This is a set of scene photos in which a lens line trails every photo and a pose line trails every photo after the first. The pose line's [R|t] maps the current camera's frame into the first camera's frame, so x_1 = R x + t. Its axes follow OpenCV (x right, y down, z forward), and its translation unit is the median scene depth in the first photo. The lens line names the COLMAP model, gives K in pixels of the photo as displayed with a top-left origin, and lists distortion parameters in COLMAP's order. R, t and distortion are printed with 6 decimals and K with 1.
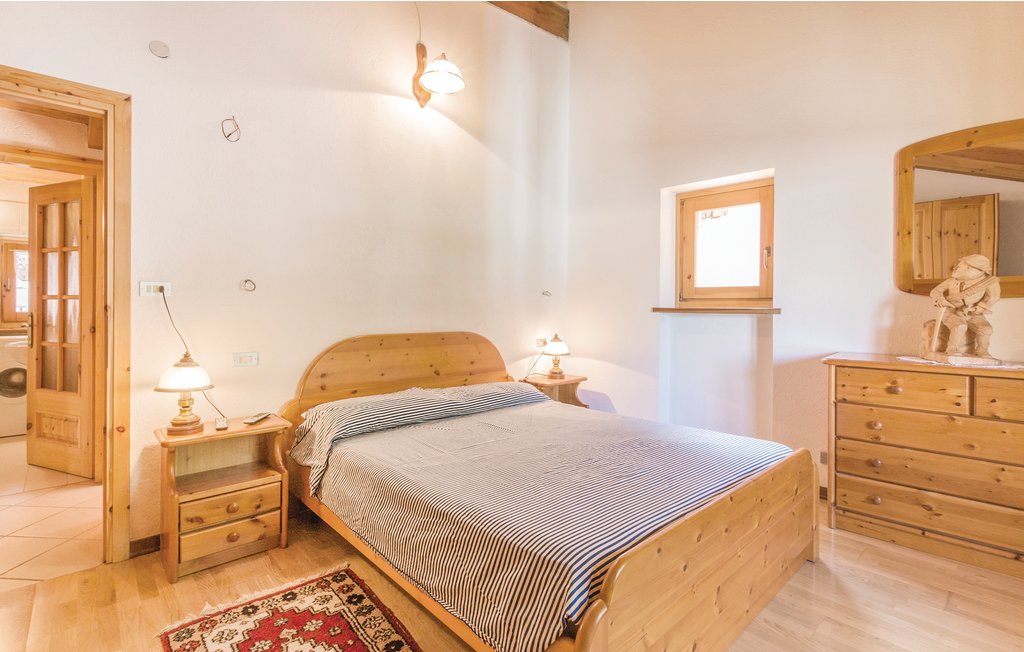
lens RADIAL K [[501.6, 0, 512.0], [0, 501.6, 326.0], [0, 0, 1]] dist [0.012821, -0.000004]
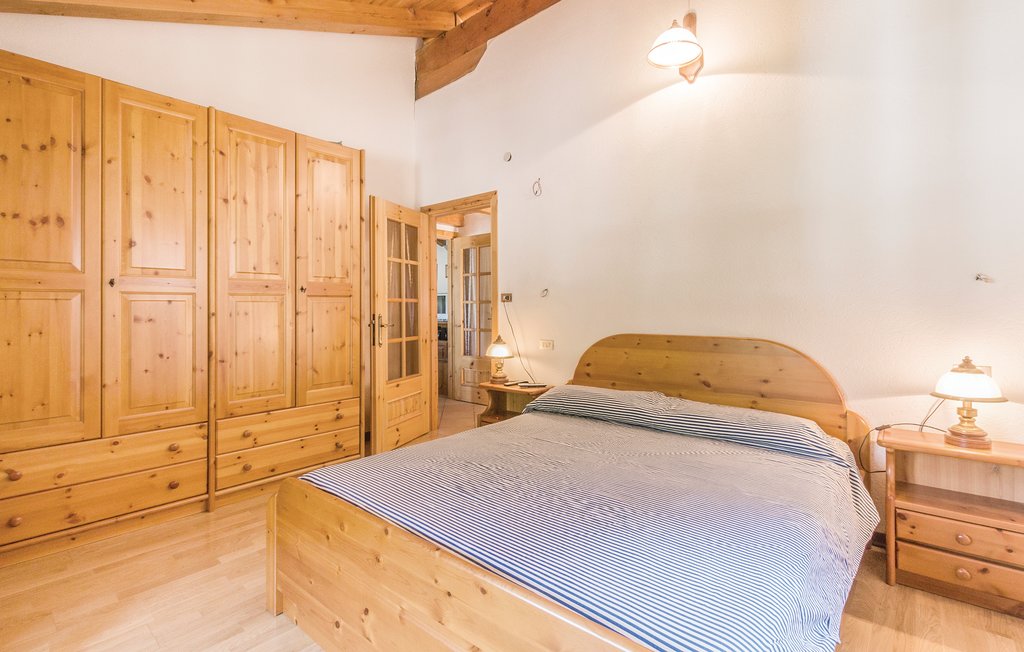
lens RADIAL K [[469.4, 0, 512.0], [0, 469.4, 326.0], [0, 0, 1]] dist [-0.012019, 0.000453]
pose [[0.095626, 0.033766, -0.994845, 0.555553], [-0.032885, 0.998986, 0.030746, -0.016802], [0.994874, 0.029775, 0.096639, 0.542210]]
